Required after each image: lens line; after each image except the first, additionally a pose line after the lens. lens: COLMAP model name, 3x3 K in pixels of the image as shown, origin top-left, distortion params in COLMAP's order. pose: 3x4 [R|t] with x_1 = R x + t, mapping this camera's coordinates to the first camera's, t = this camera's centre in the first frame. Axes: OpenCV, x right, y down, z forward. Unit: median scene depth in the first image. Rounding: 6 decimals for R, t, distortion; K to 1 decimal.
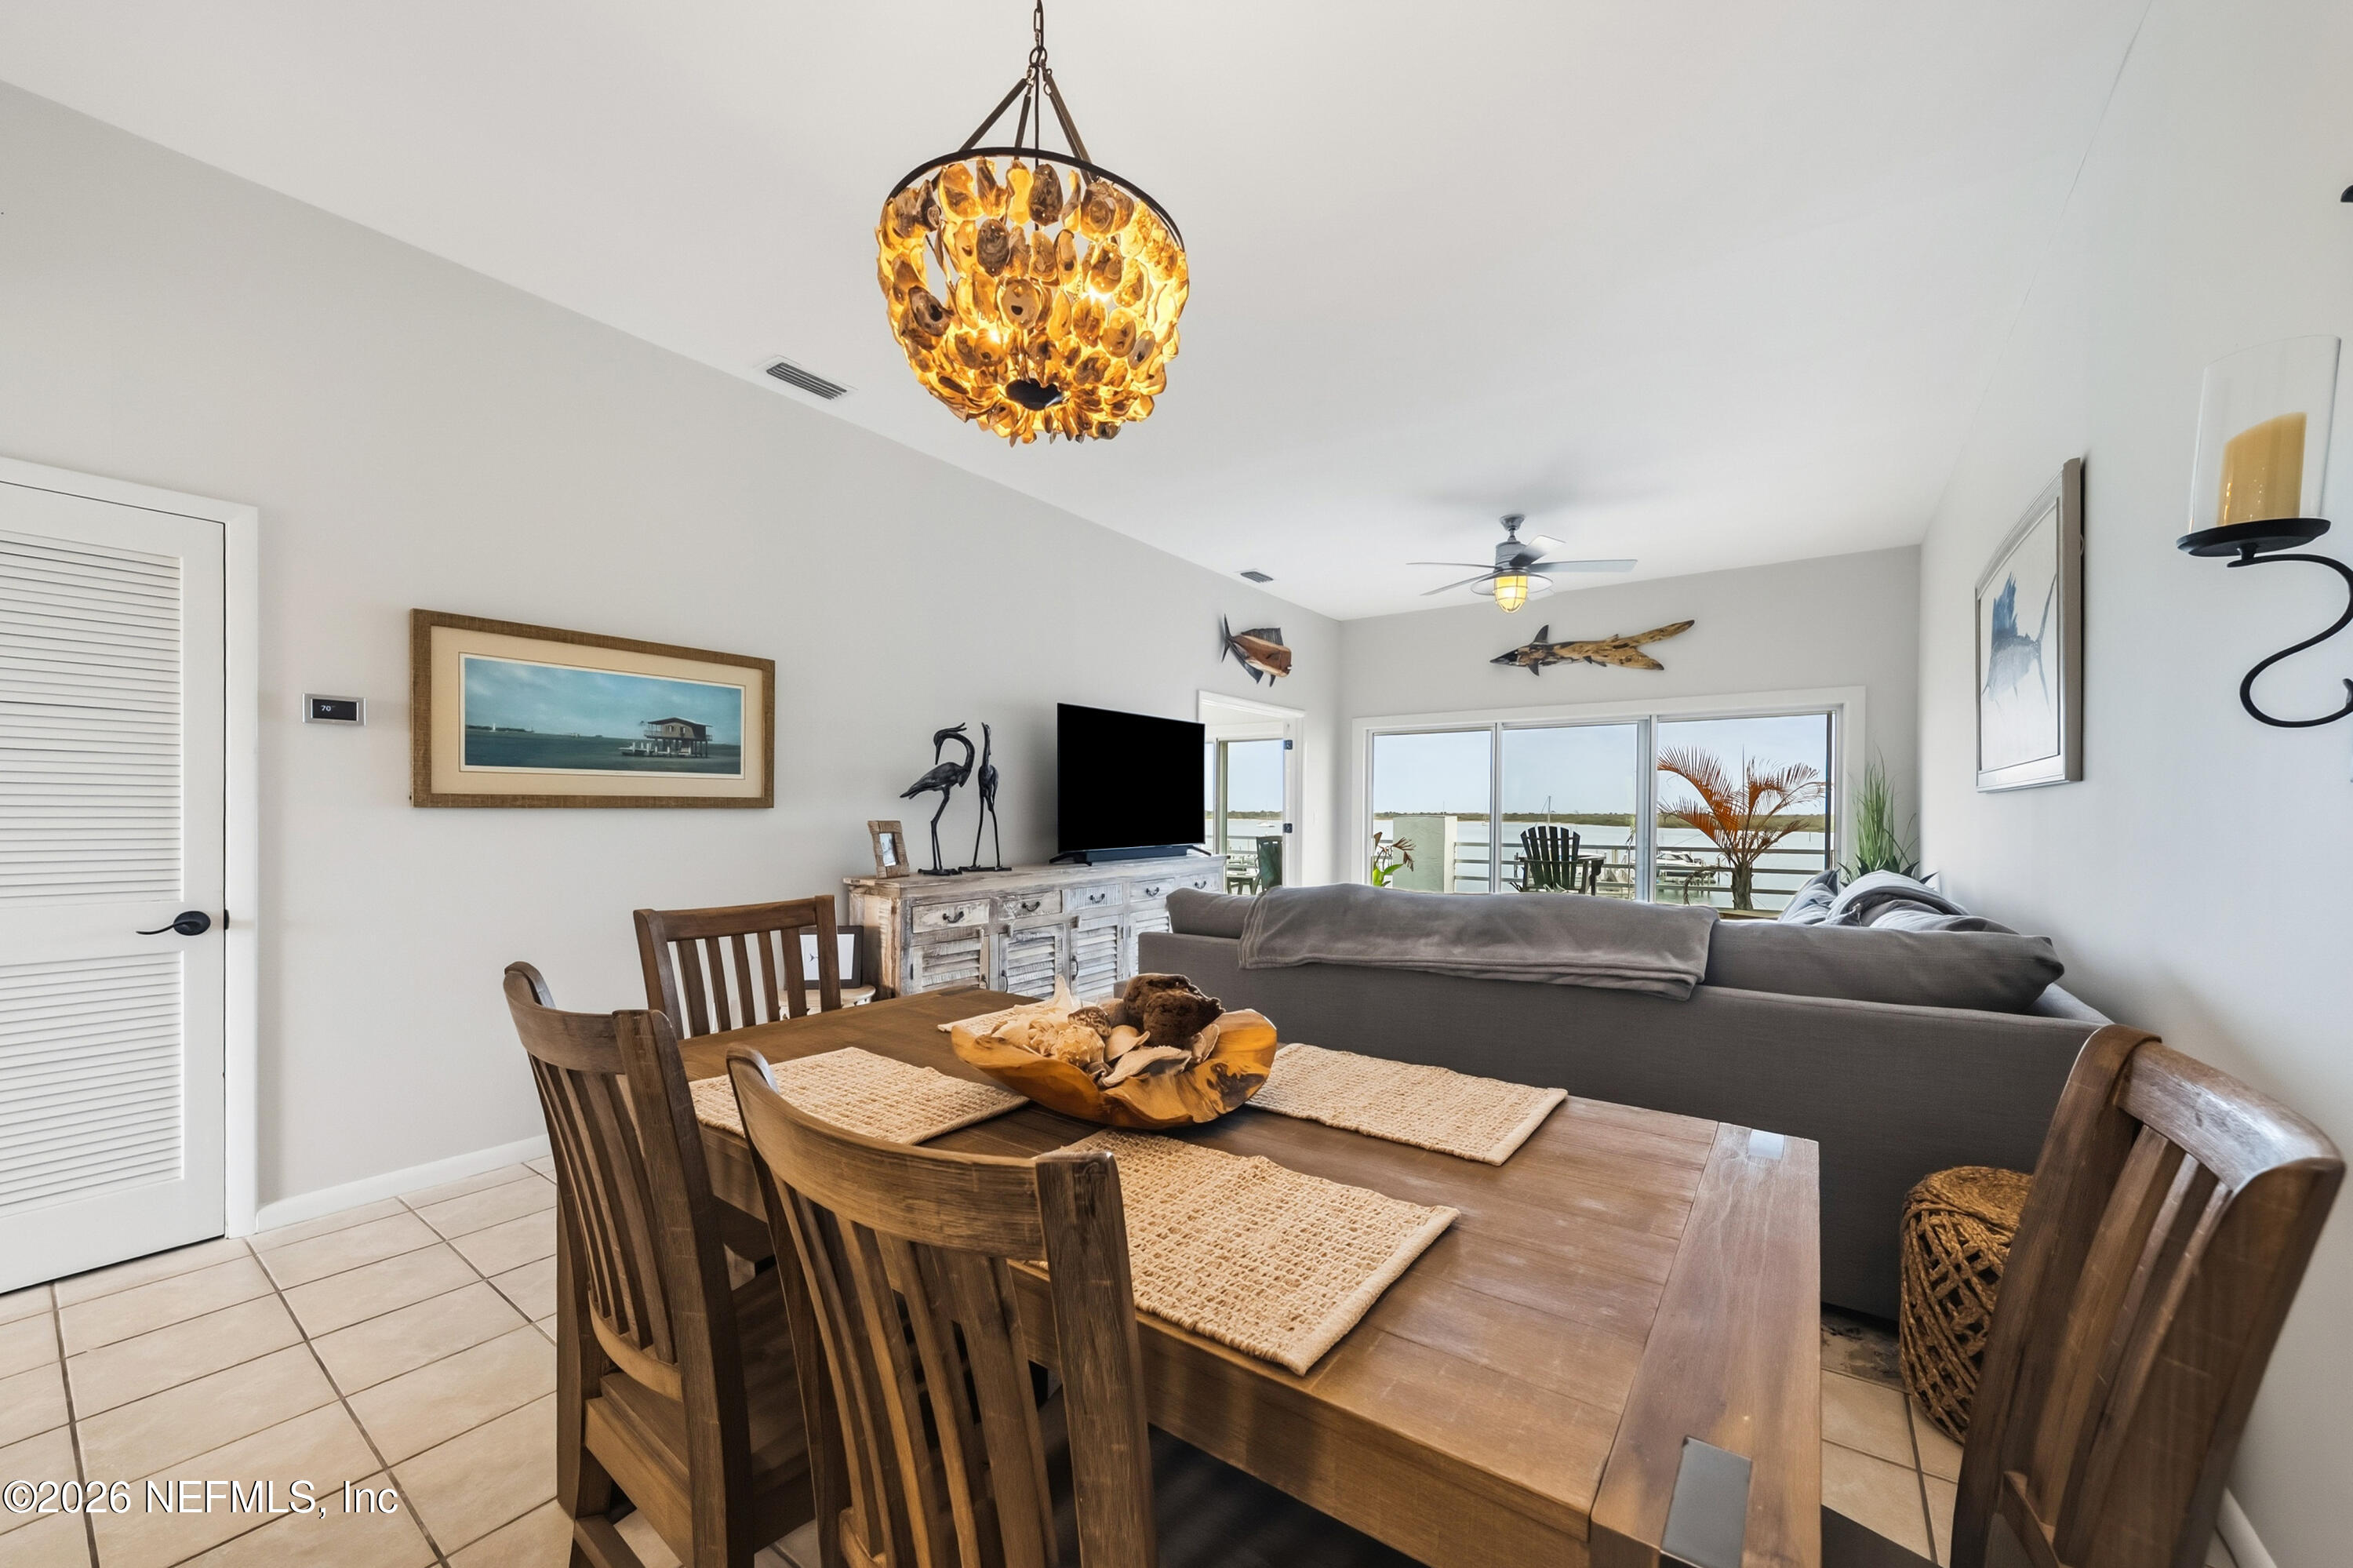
lens RADIAL K [[865.6, 0, 1180.8], [0, 865.6, 819.1], [0, 0, 1]] dist [-0.006652, 0.000056]
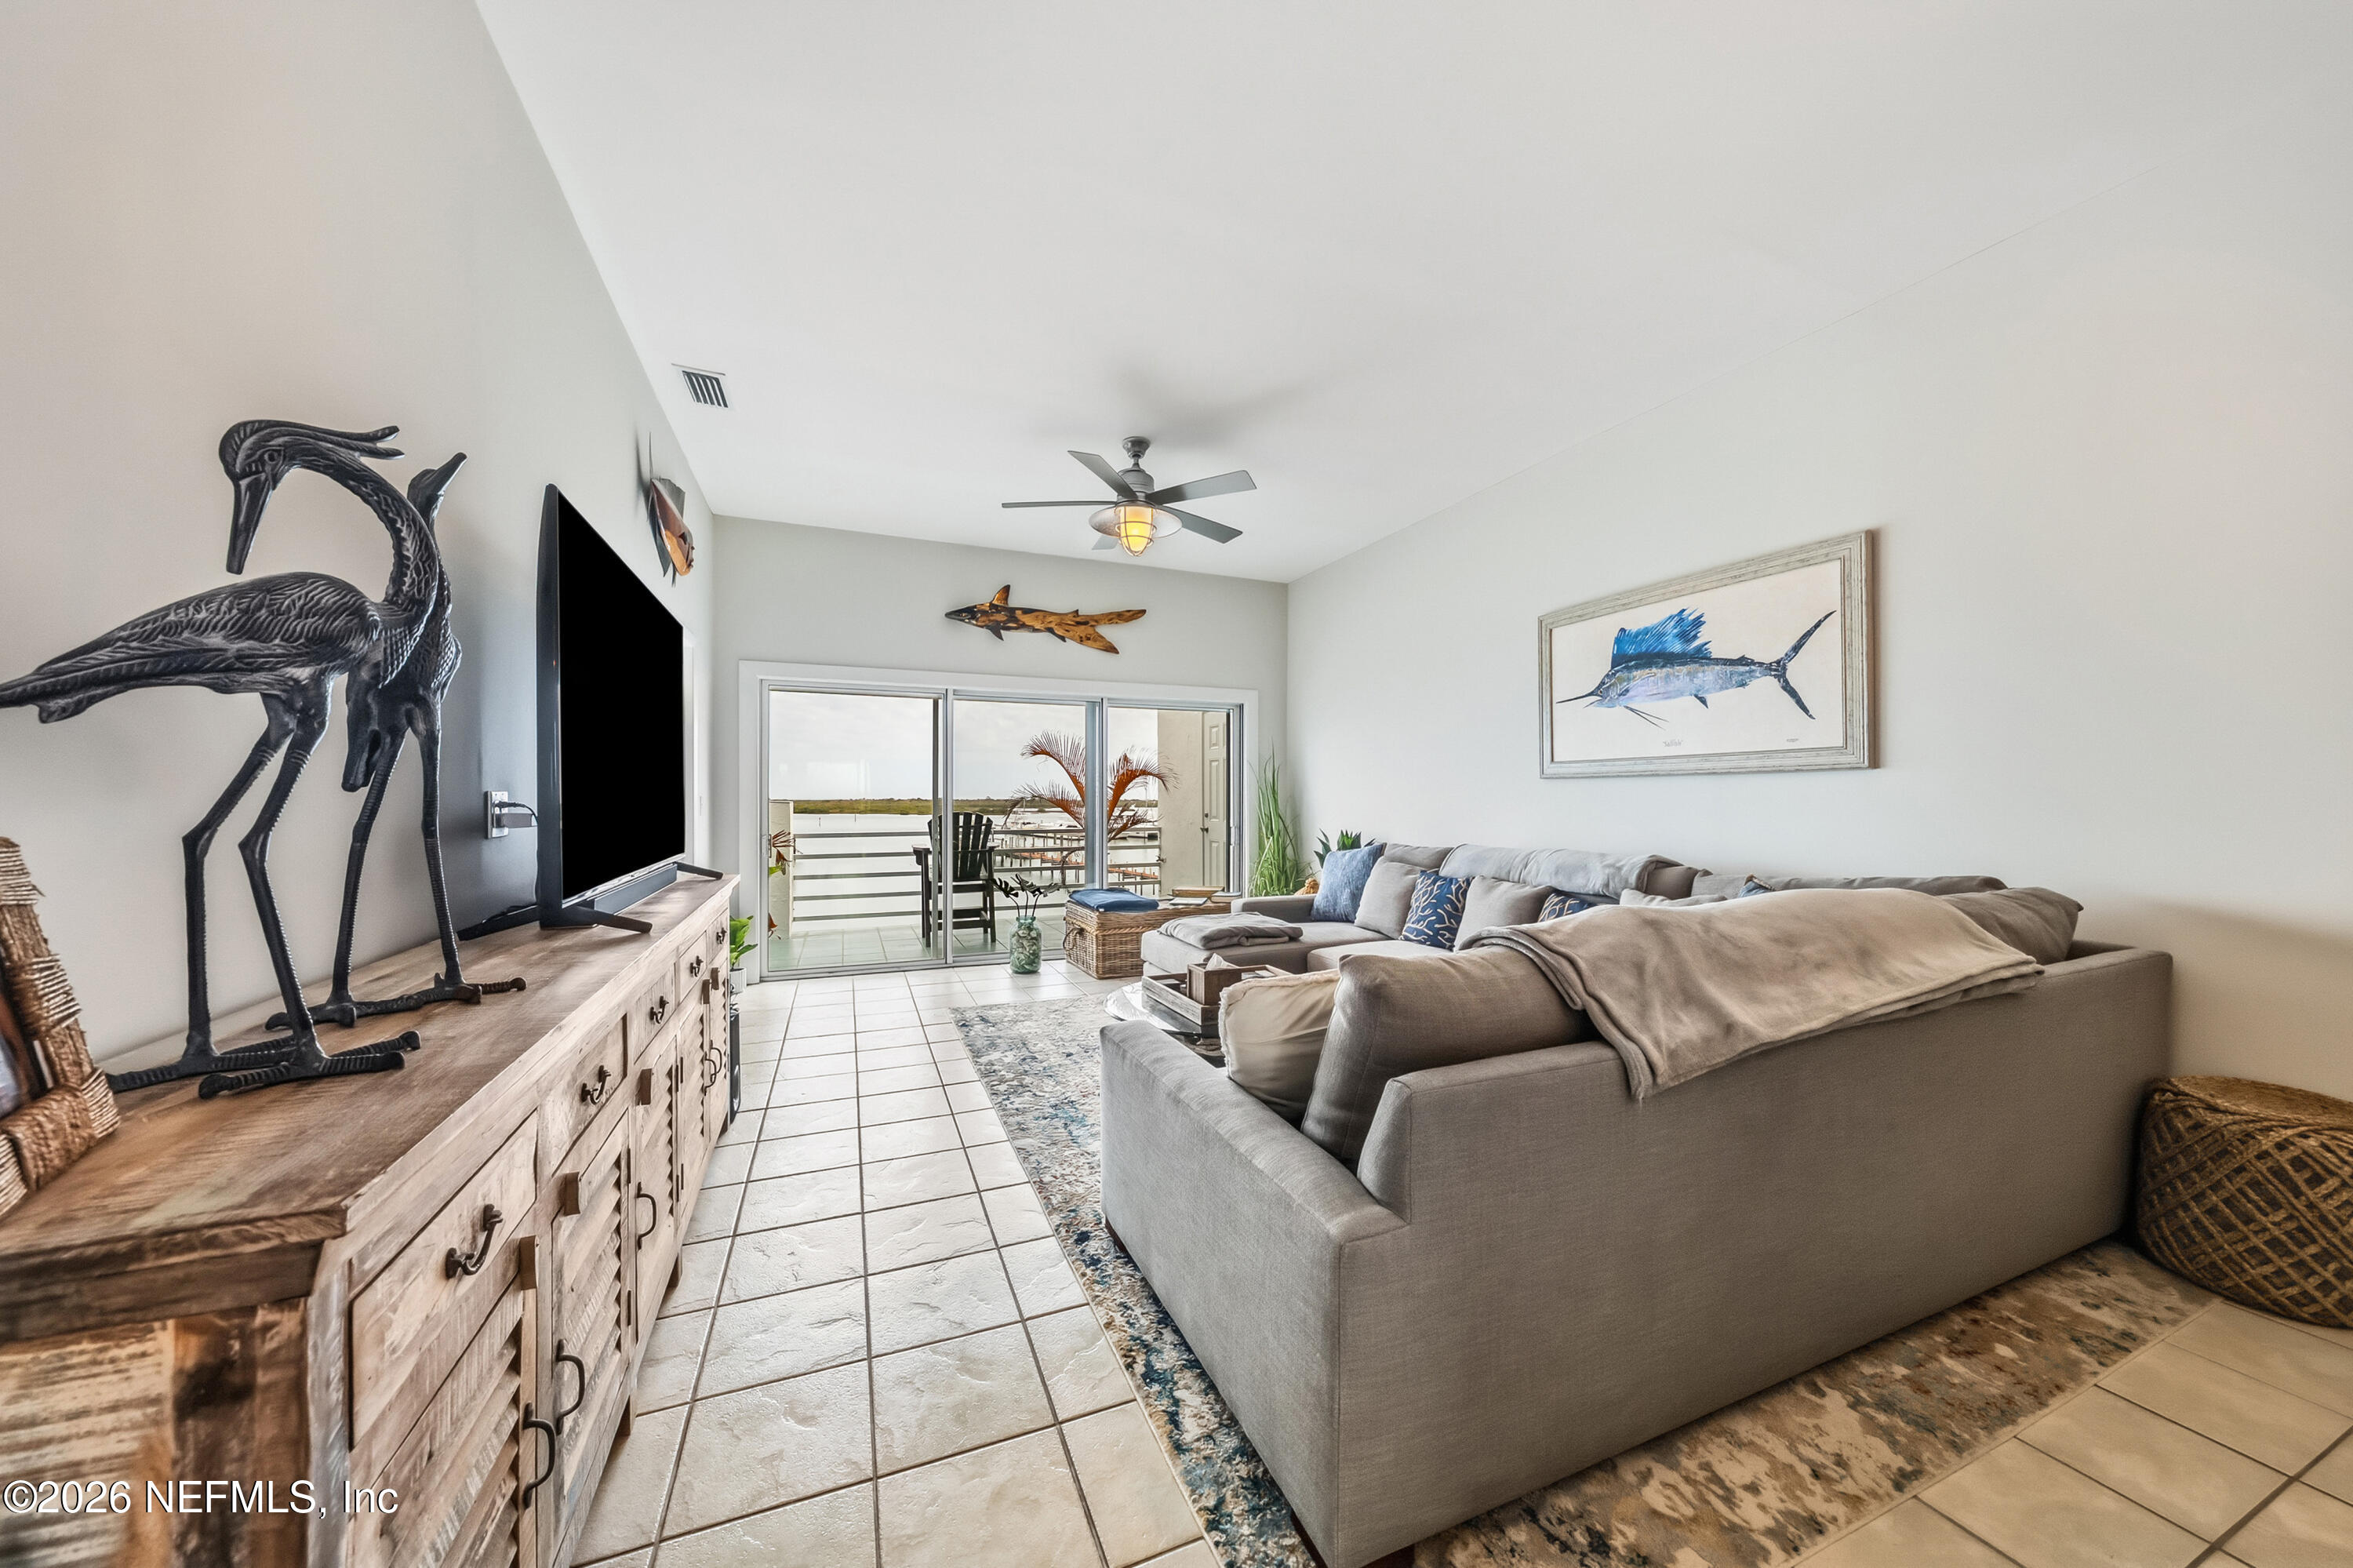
lens RADIAL K [[812.9, 0, 1190.1], [0, 812.9, 804.6], [0, 0, 1]] dist [-0.001634, 0.000060]
pose [[0.512077, -0.011283, 0.858865, -0.268766], [0.011111, 0.999917, 0.006511, -0.002757], [-0.858867, 0.006209, 0.512160, 0.555346]]
